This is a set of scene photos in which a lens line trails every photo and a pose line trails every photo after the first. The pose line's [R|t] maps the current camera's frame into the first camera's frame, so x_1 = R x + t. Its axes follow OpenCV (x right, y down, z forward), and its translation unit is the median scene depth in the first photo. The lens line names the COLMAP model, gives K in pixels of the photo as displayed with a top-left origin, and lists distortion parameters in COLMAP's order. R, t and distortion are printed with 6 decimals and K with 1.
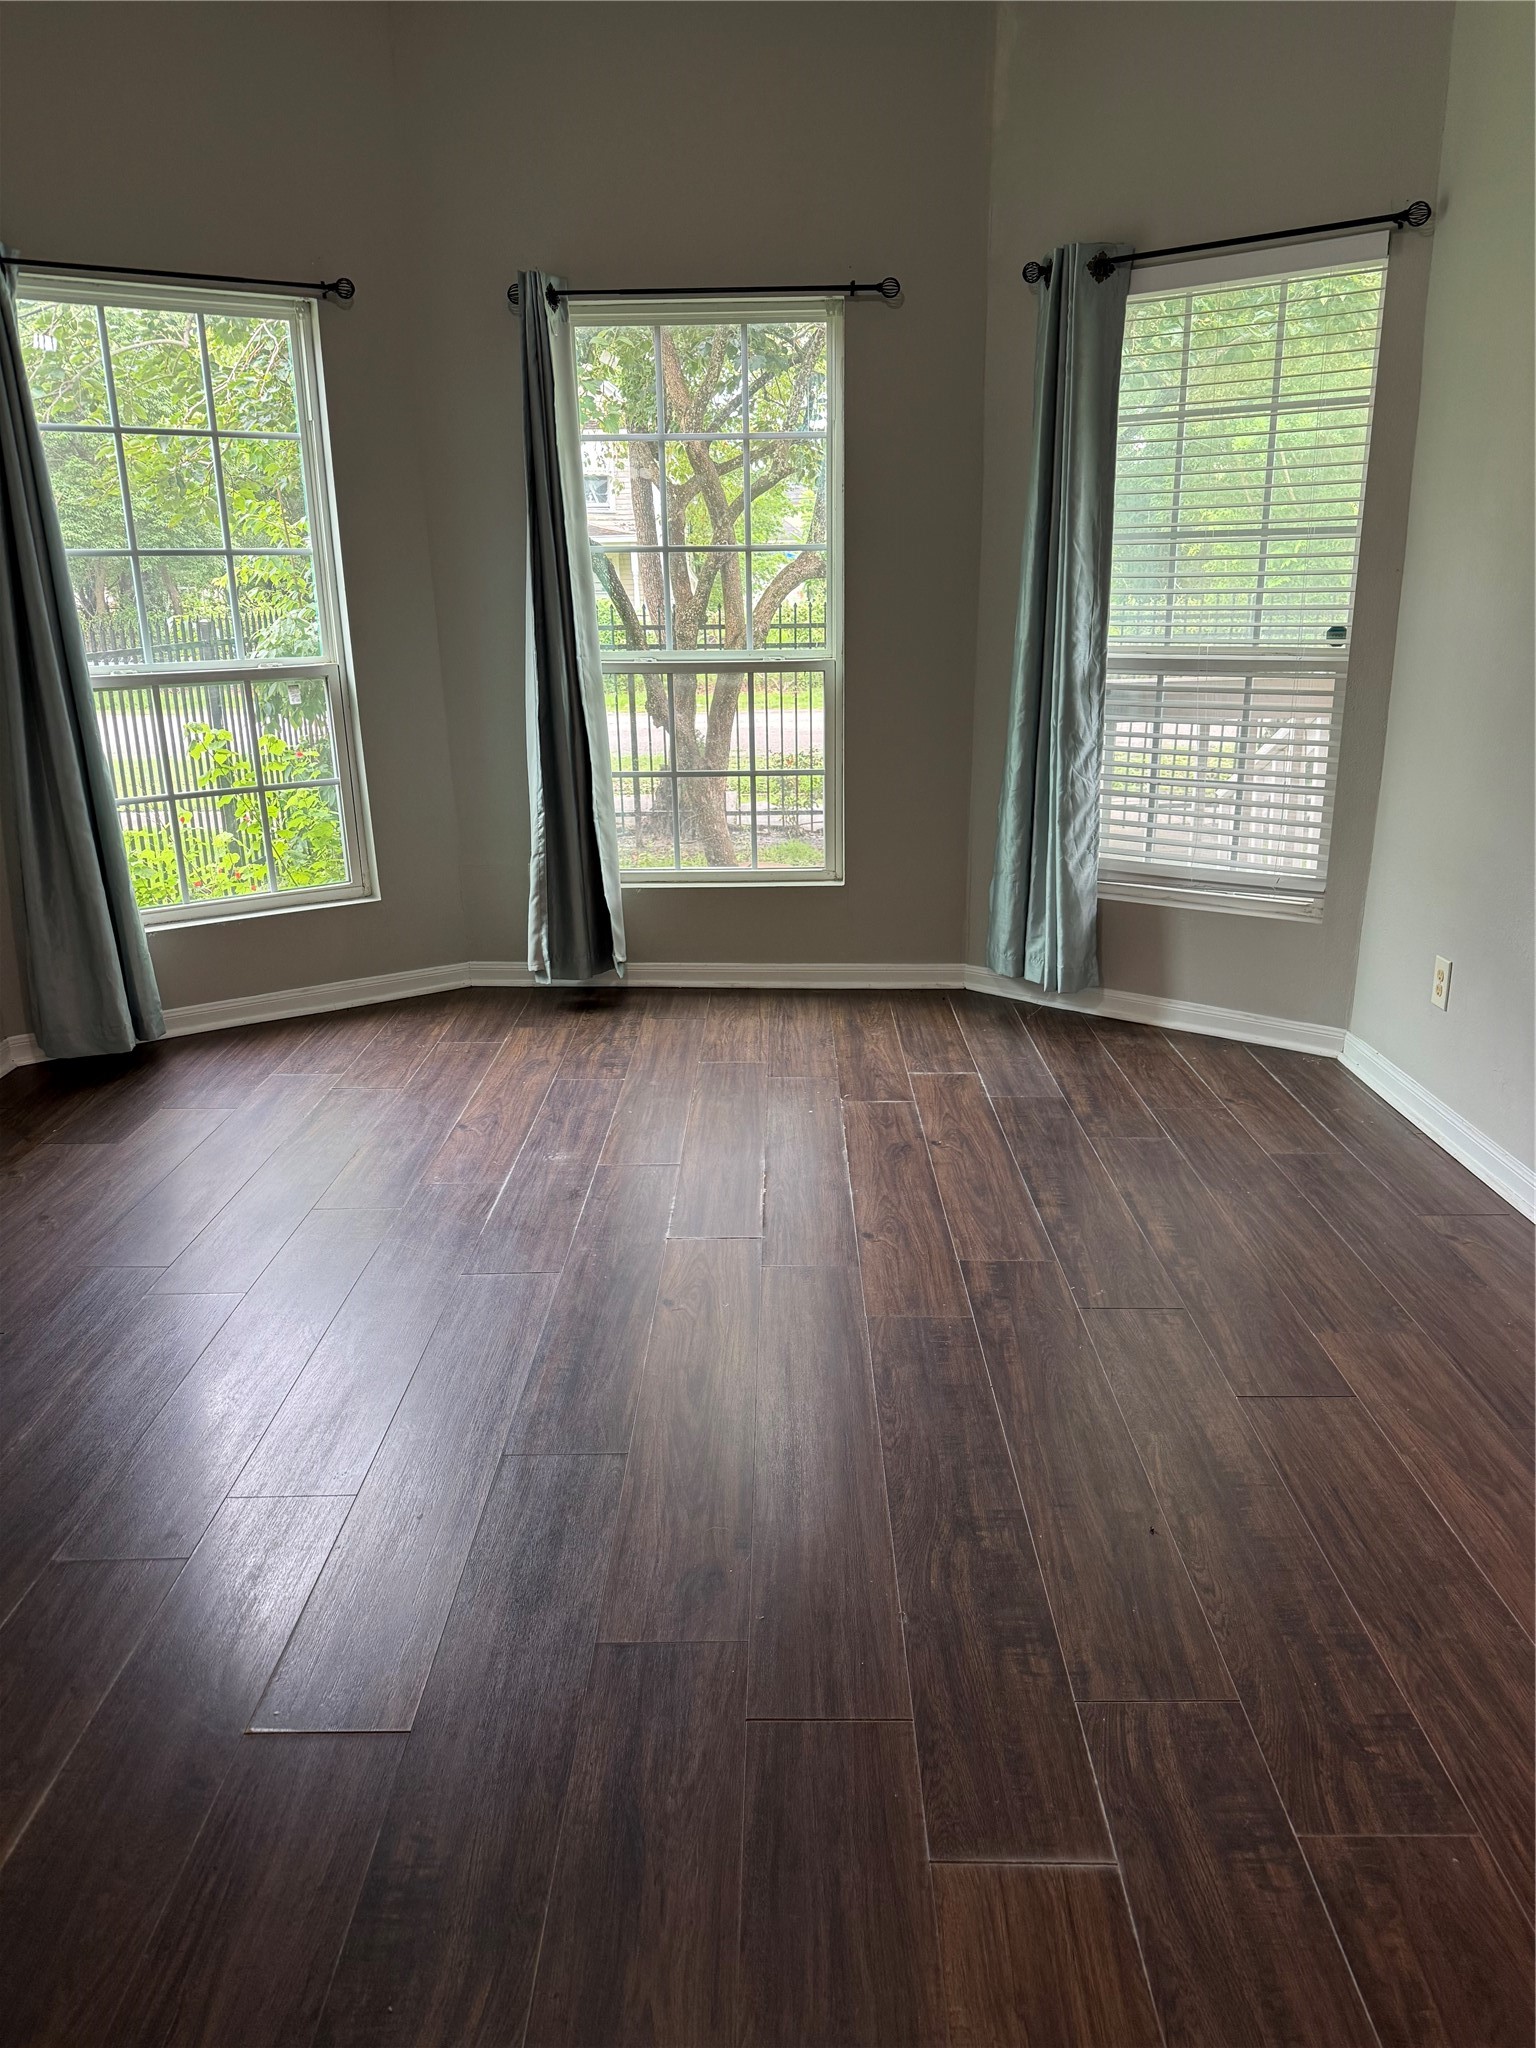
lens RADIAL K [[1428.8, 0, 757.8], [0, 1428.8, 1011.5], [0, 0, 1]] dist [0.149944, -0.237175]
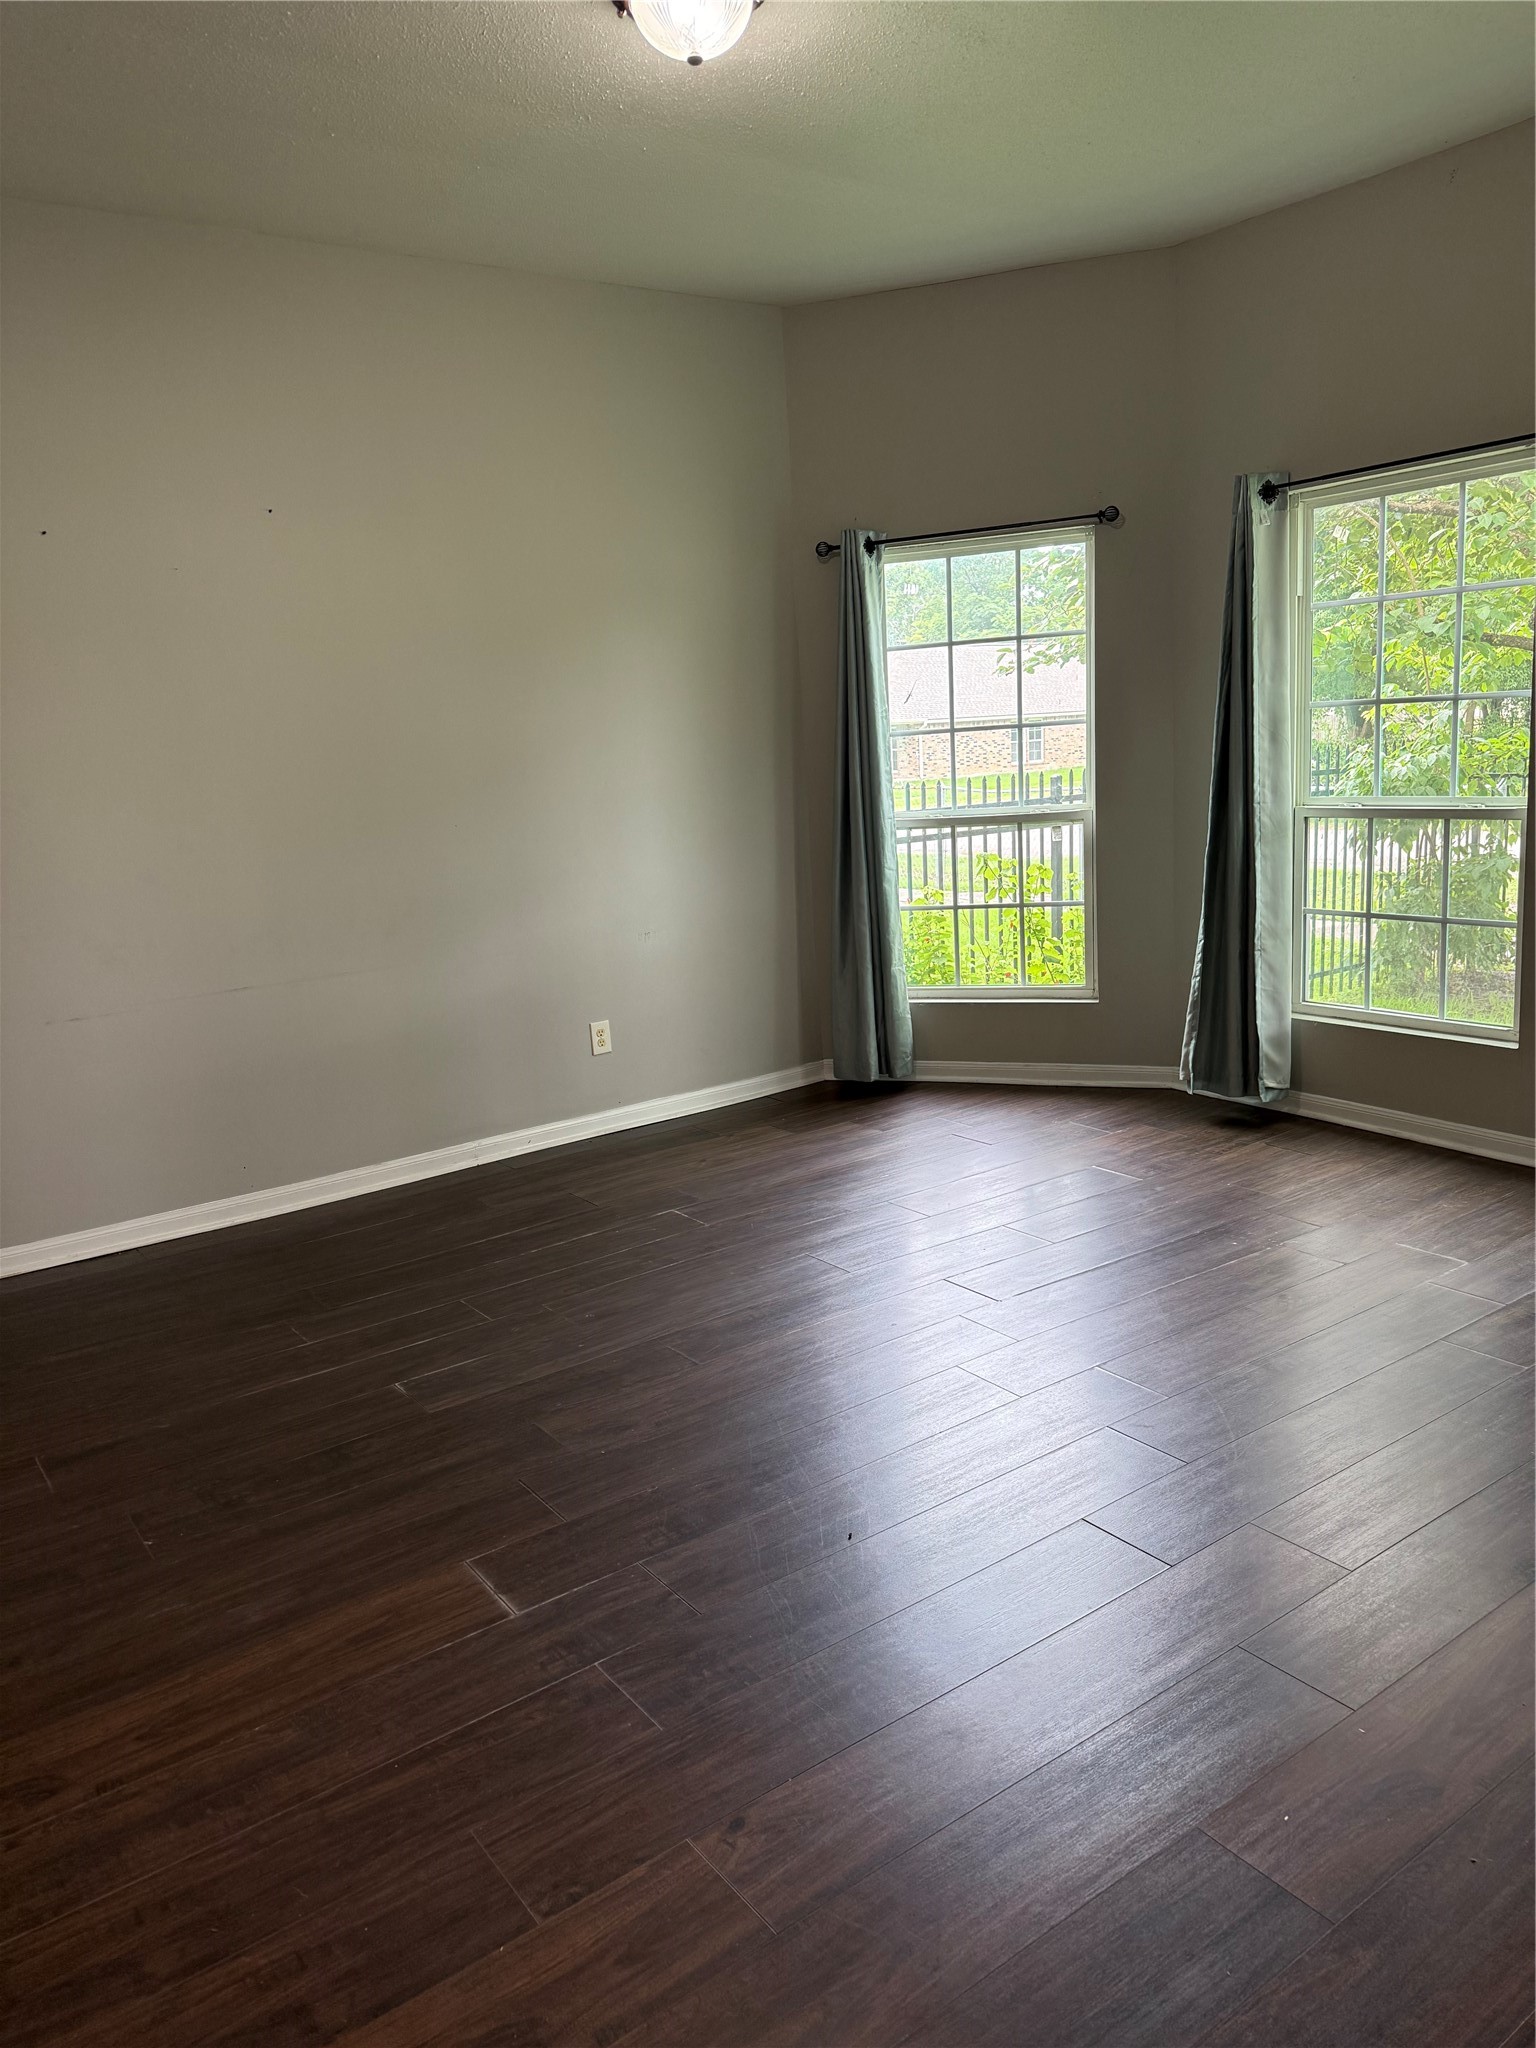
lens RADIAL K [[1396.9, 0, 767.4], [0, 1396.9, 1041.4], [0, 0, 1]] dist [0.152452, -0.293829]
pose [[0.593806, 0.148983, -0.790695, 0.532447], [-0.189945, 0.980889, 0.042172, -0.044371], [0.781867, 0.125146, 0.610756, 0.077483]]
